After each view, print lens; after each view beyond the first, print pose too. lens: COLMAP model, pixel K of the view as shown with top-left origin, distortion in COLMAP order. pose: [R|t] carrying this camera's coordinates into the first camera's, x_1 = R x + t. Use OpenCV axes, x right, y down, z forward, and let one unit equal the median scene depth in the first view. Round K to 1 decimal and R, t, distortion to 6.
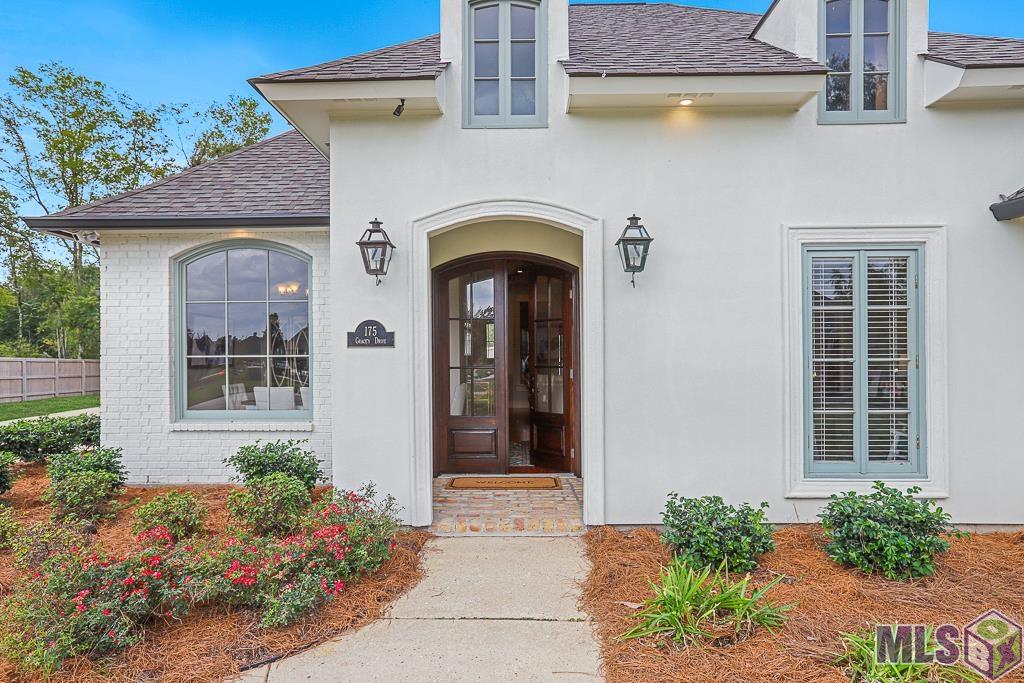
lens RADIAL K [[619.8, 0, 509.3], [0, 619.8, 345.3], [0, 0, 1]] dist [-0.004511, -0.000623]
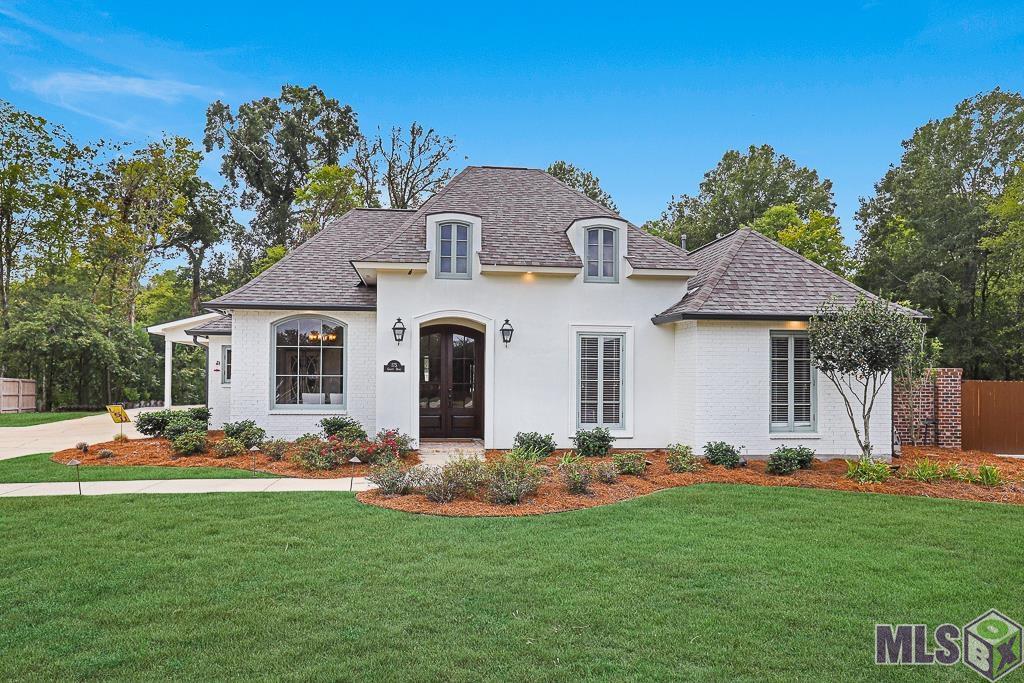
lens RADIAL K [[682.0, 0, 503.0], [0, 682.0, 369.4], [0, 0, 1]] dist [-0.001995, -0.000436]
pose [[0.991044, 0.016391, 0.132523, -0.158804], [-0.015732, 0.999858, -0.006013, 0.002731], [-0.132603, 0.003874, 0.991162, -1.577607]]
